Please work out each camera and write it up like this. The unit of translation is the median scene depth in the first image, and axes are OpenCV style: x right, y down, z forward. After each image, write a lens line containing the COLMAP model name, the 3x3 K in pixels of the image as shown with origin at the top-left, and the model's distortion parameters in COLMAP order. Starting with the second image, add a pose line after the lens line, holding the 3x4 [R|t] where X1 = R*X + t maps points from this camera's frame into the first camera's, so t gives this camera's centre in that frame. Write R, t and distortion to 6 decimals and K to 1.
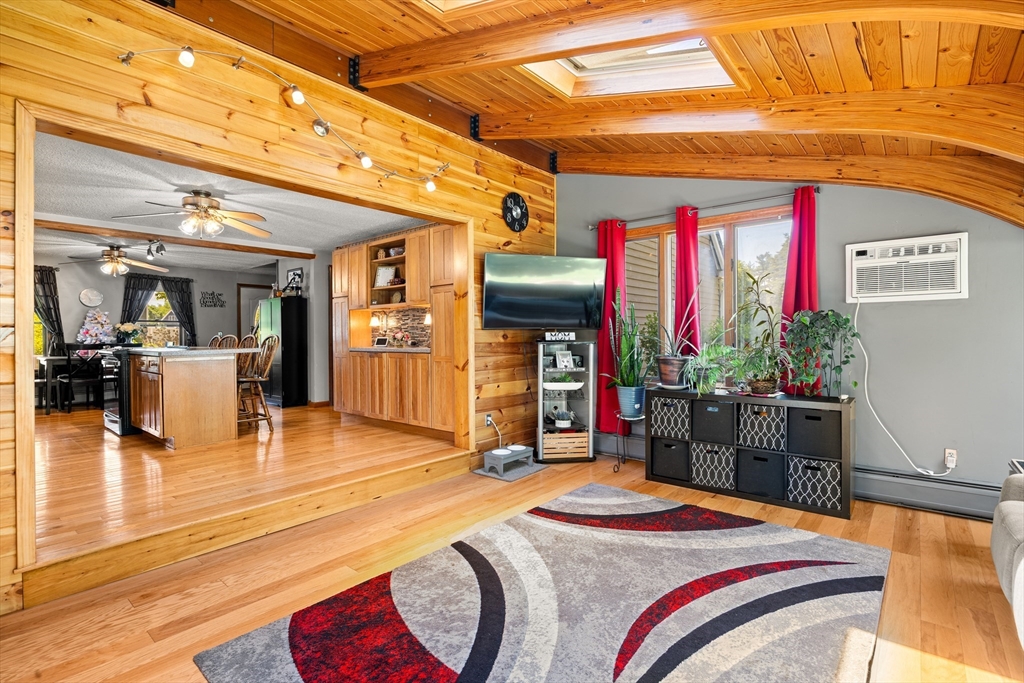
lens RADIAL K [[487.1, 0, 515.3], [0, 487.1, 337.7], [0, 0, 1]] dist [0.000215, -0.000676]
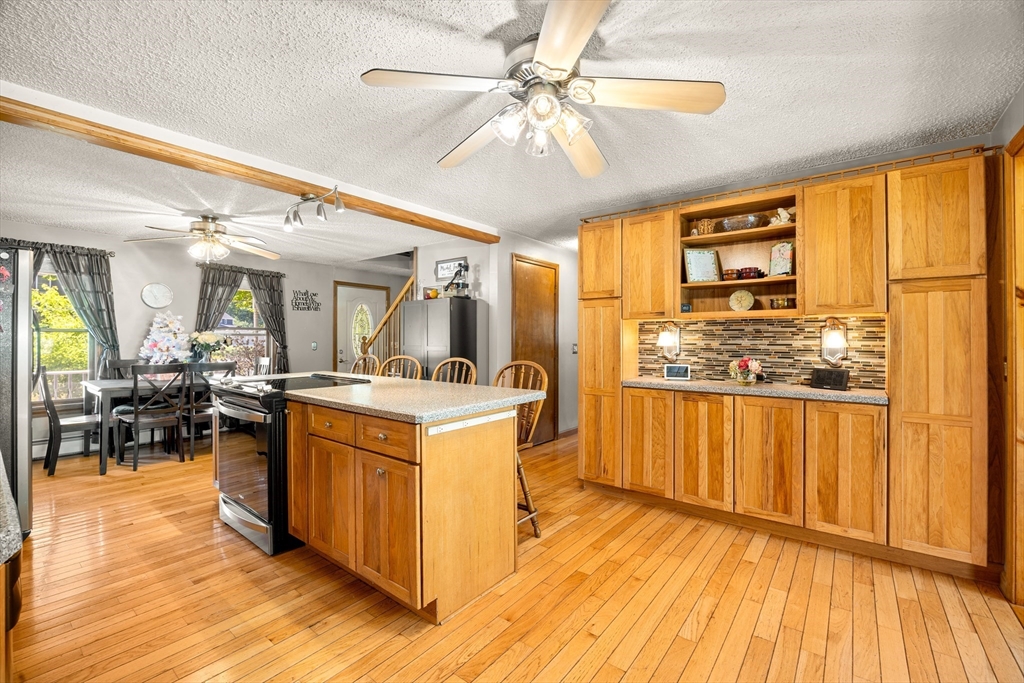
lens RADIAL K [[438.0, 0, 515.0], [0, 438.0, 341.1], [0, 0, 1]] dist [-0.013362, 0.000145]
pose [[0.998943, 0.009796, 0.044902, -0.399491], [-0.009919, 0.999948, 0.002522, -0.023660], [-0.044875, -0.002965, 0.998988, 0.362559]]
